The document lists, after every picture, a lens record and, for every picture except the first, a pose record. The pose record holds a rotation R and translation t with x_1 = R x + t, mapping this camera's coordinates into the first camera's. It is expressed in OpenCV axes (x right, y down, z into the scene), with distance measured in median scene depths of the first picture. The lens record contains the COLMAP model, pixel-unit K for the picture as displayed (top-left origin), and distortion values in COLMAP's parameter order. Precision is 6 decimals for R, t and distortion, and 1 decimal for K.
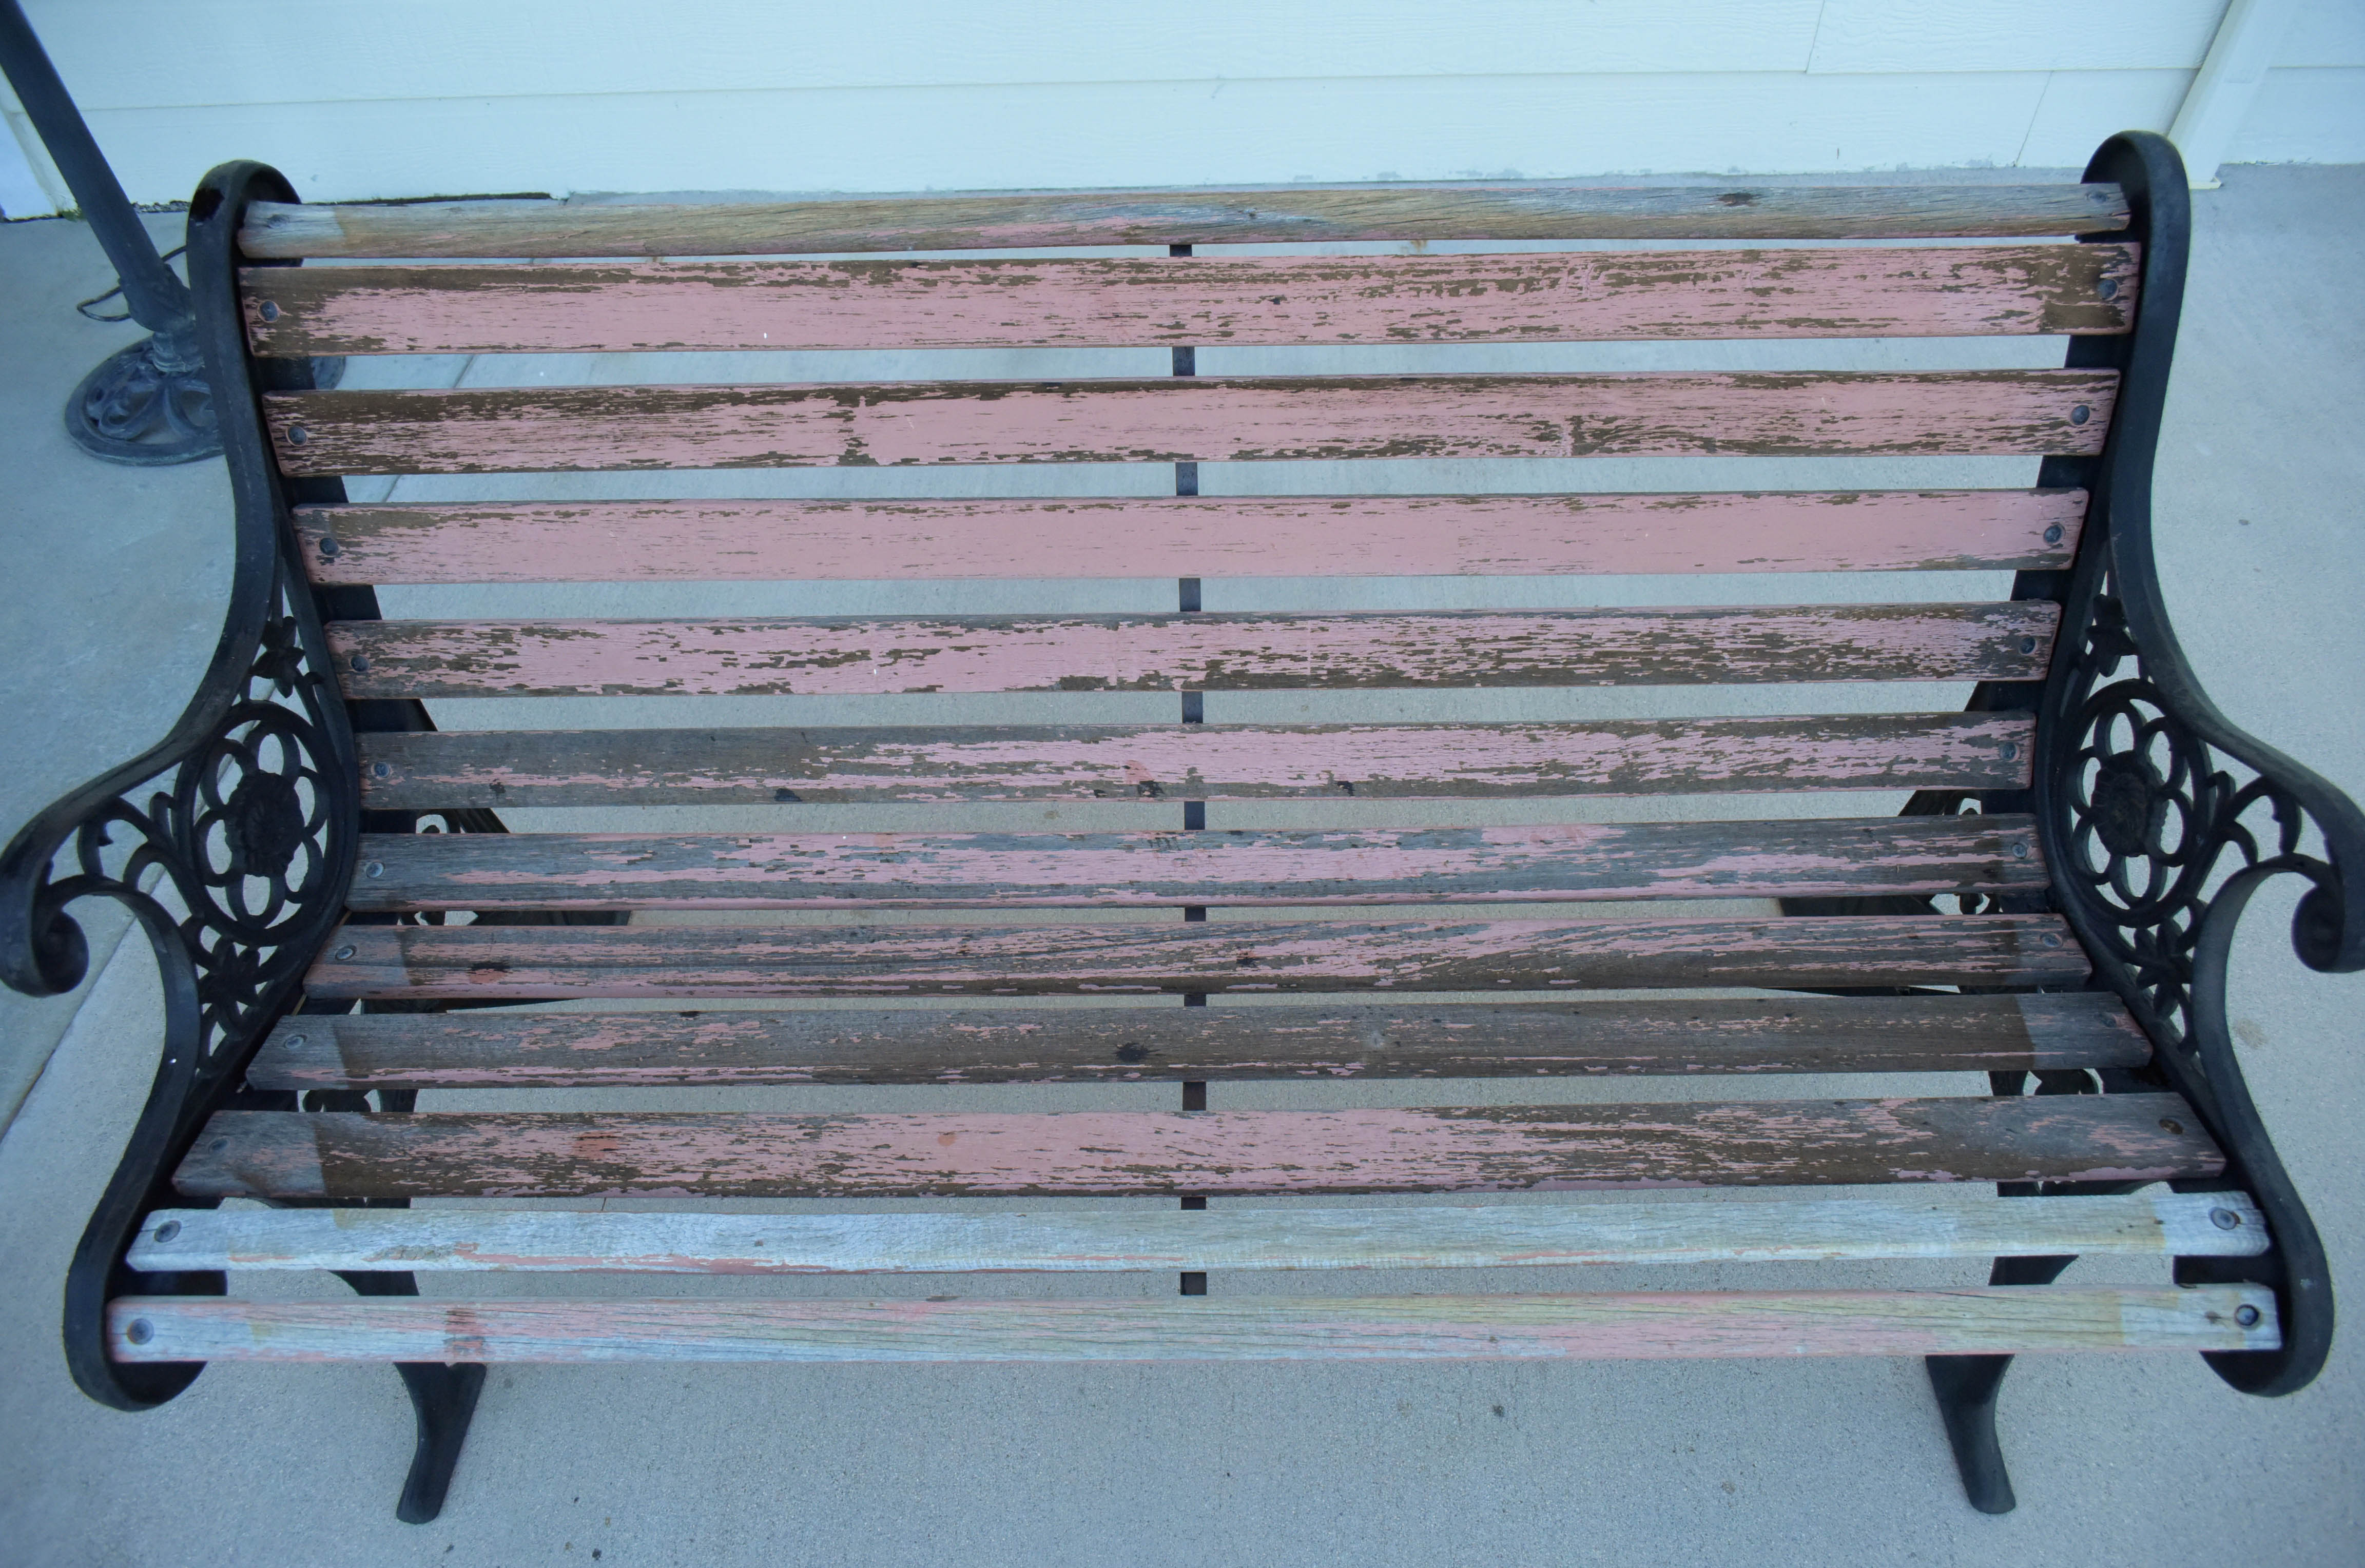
lens RADIAL K [[1515.4, 0, 1184.6], [0, 1515.4, 794.4], [0, 0, 1]] dist [-0.011411, 0.003464]
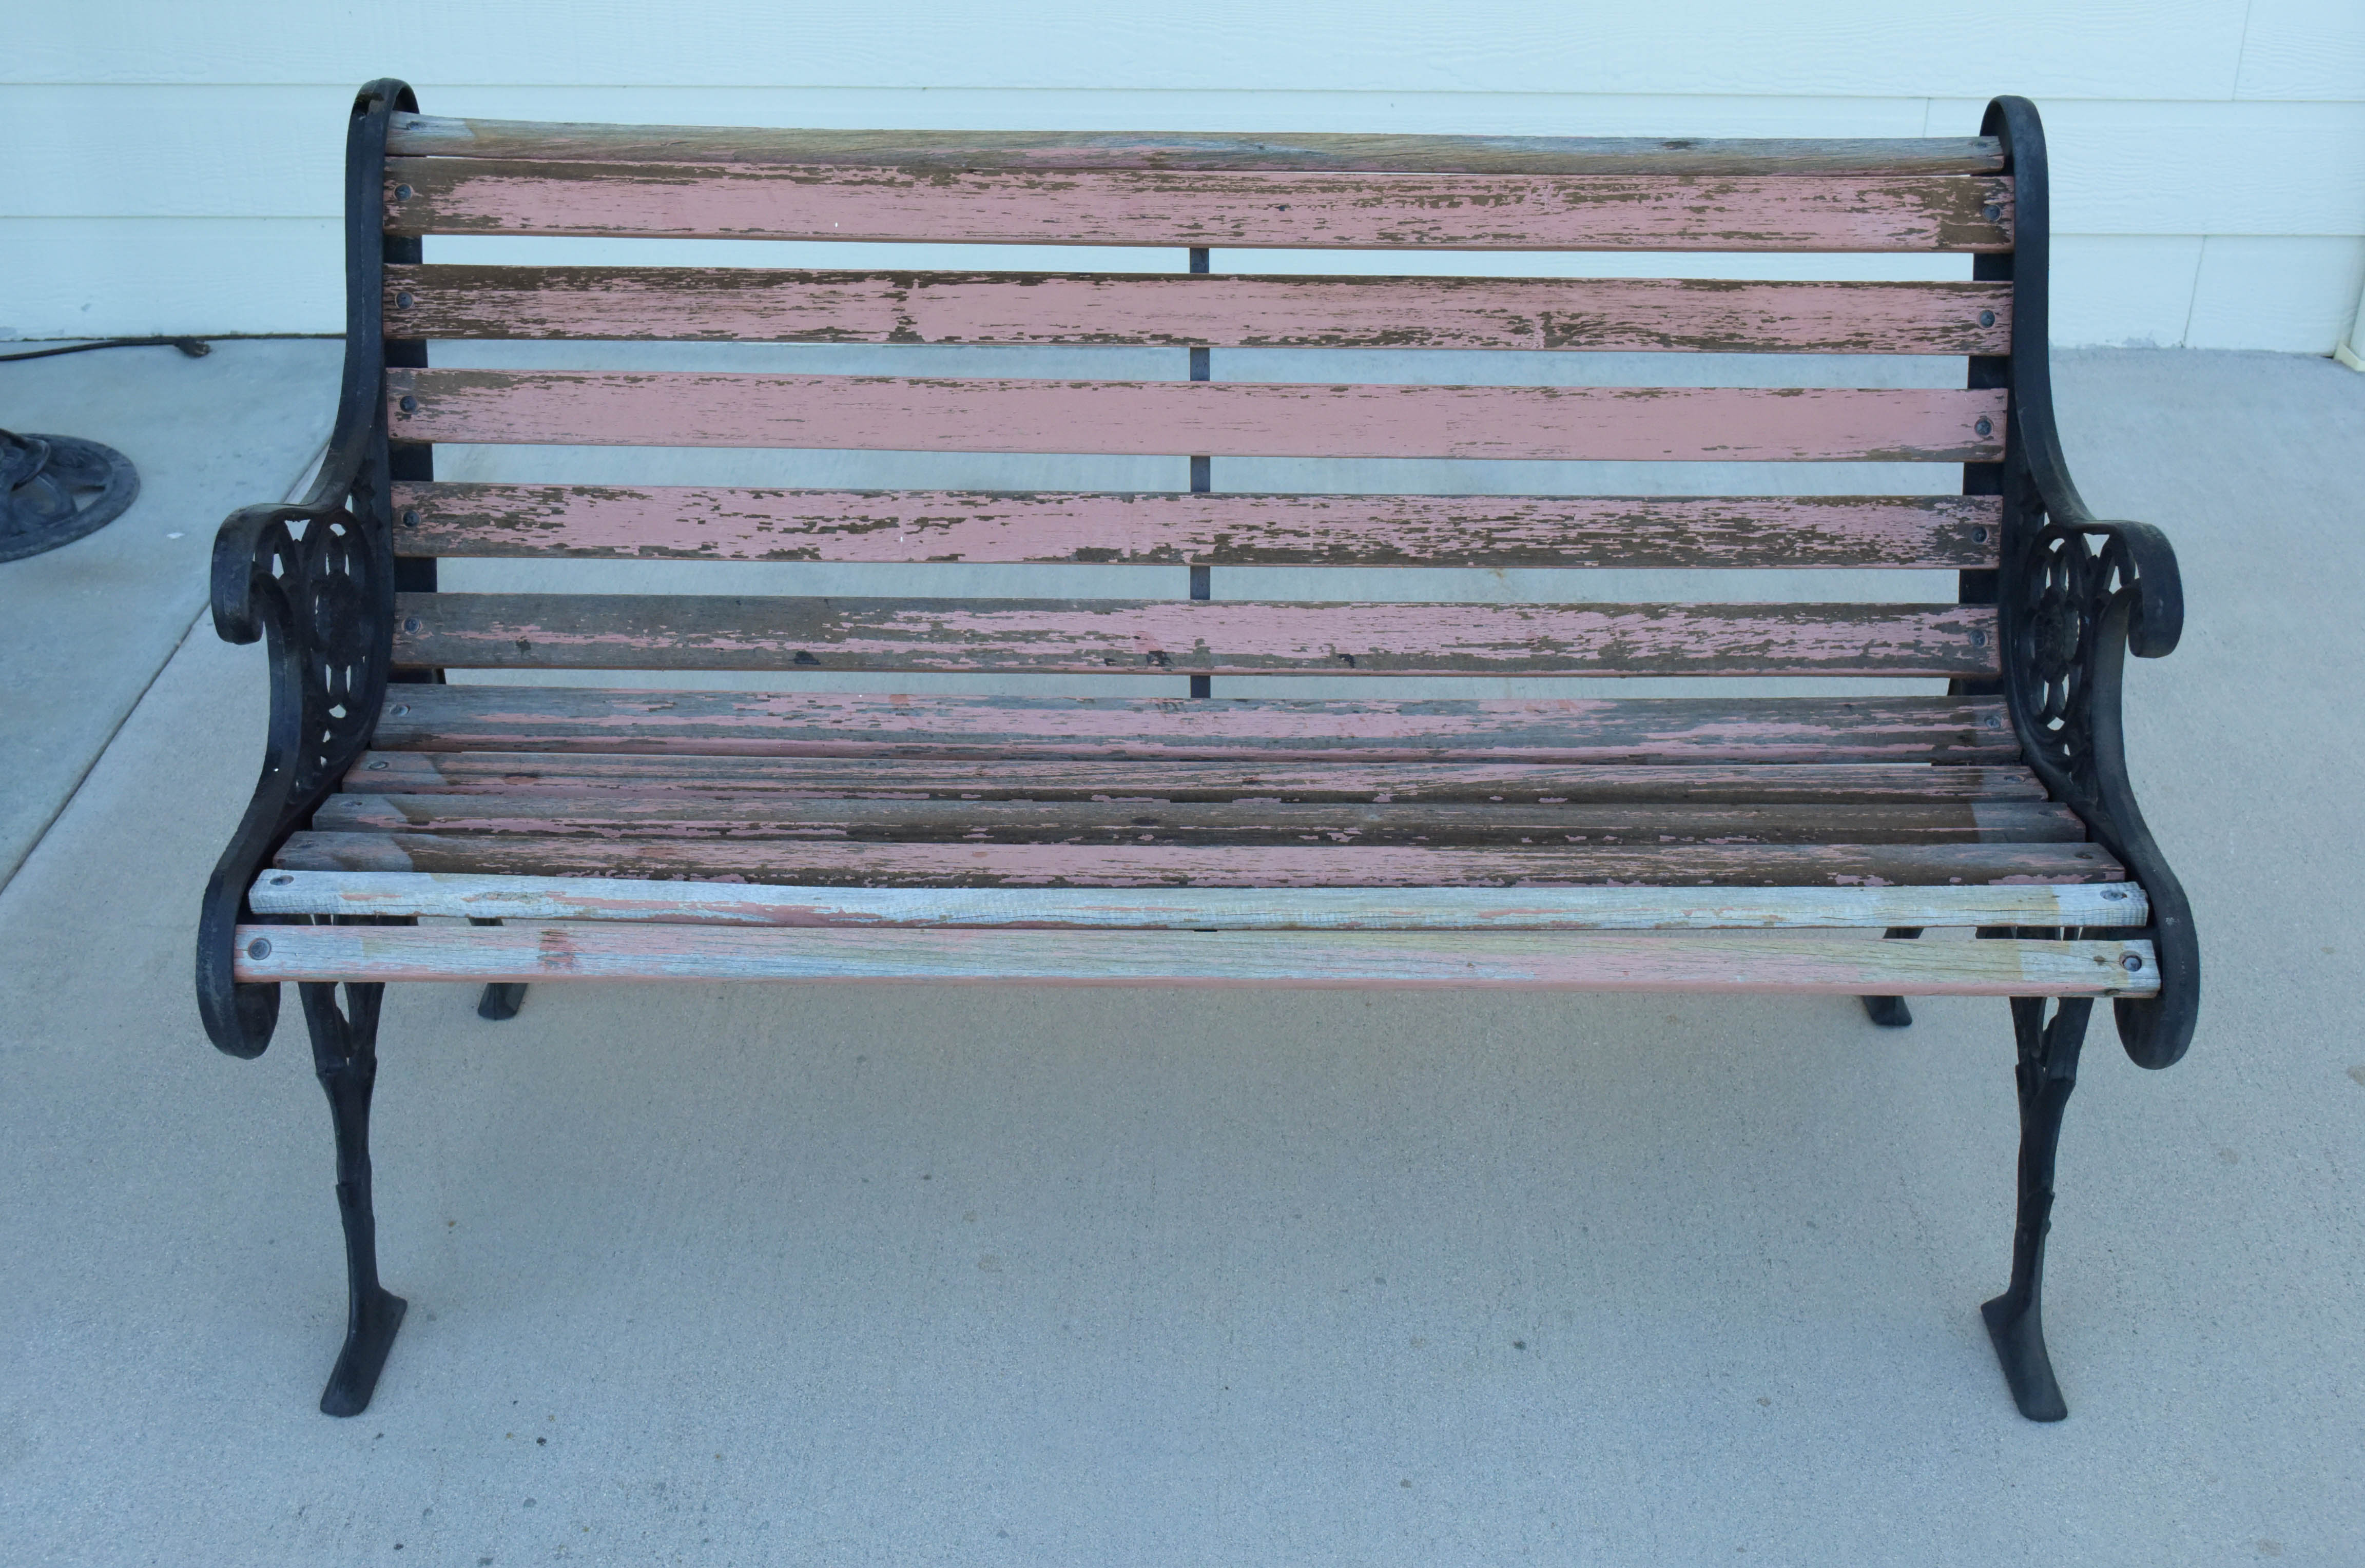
lens RADIAL K [[2796.7, 0, 1175.0], [0, 2796.7, 796.8], [0, 0, 1]] dist [0.000420, 0.000000]
pose [[0.999564, 0.022055, 0.019651, -0.051190], [-0.014597, 0.947127, -0.320528, 0.758383], [-0.025681, 0.320101, 0.947035, -0.847995]]
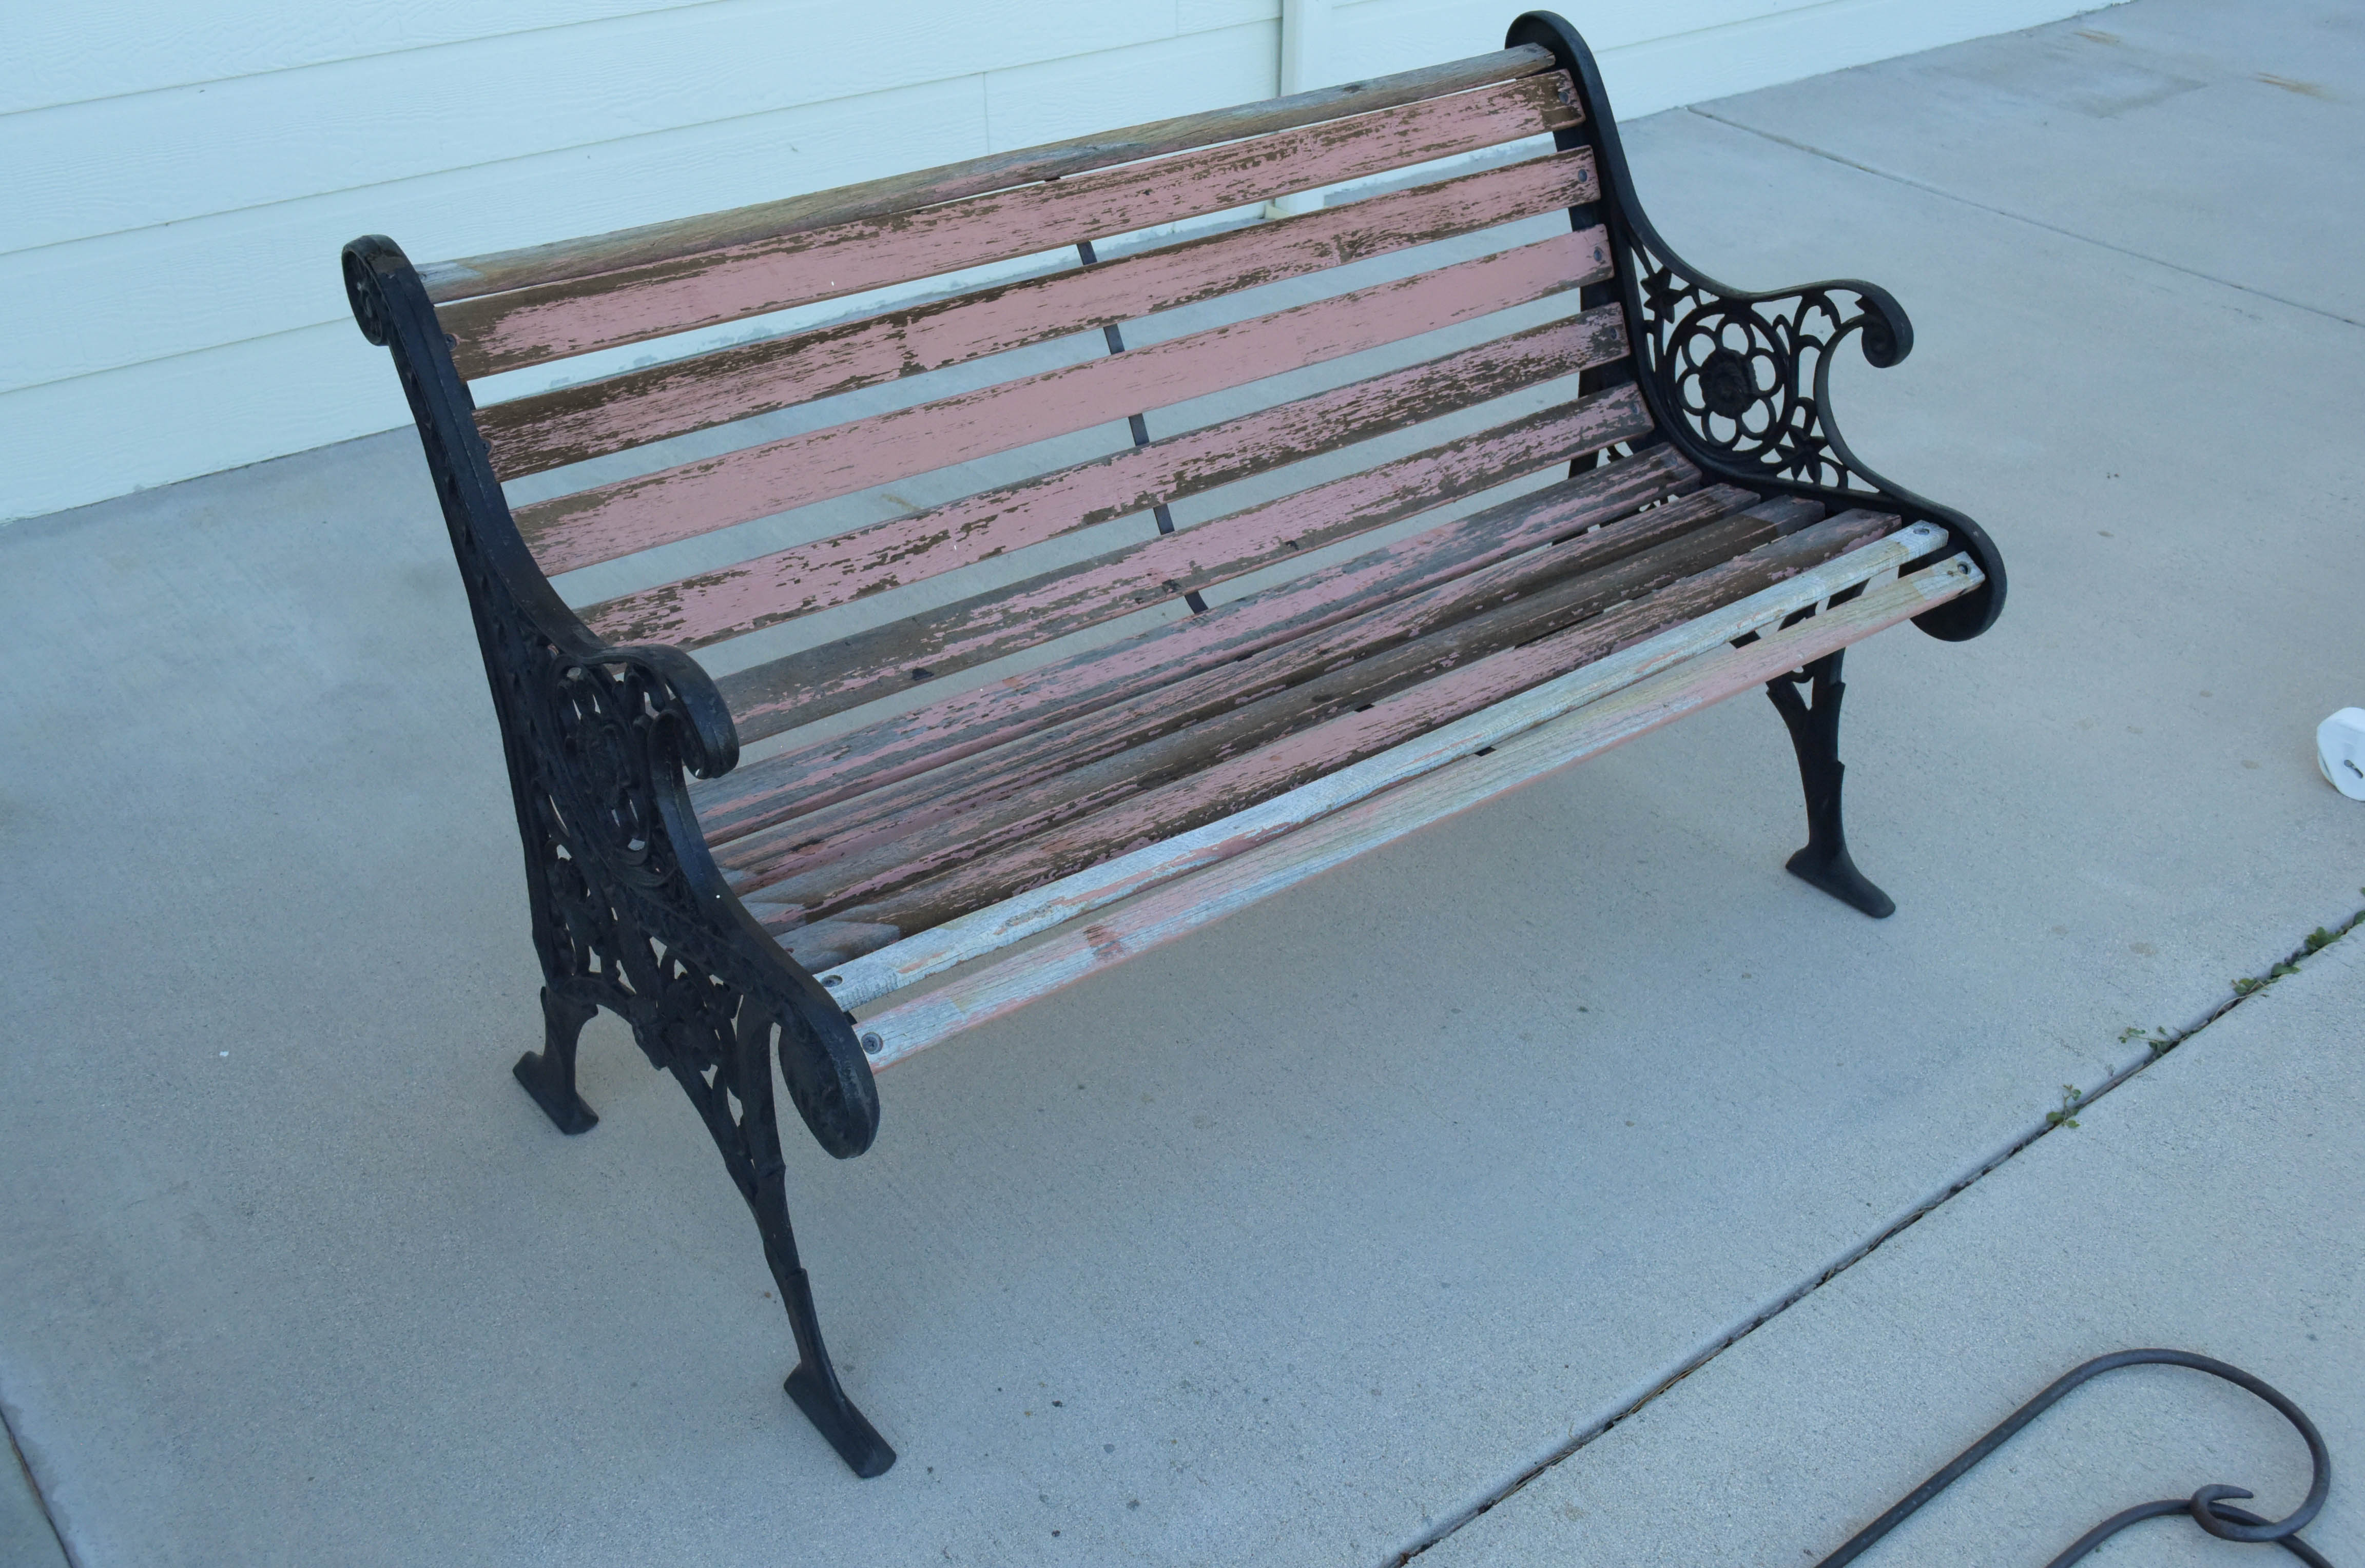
lens RADIAL K [[2371.3, 0, 1157.4], [0, 2371.3, 789.0], [0, 0, 1]] dist [0.004952, 0.000000]
pose [[0.782094, -0.296651, 0.548022, -1.222479], [0.448831, 0.878225, -0.165142, 0.488845], [-0.432297, 0.375126, 0.820000, -0.543274]]
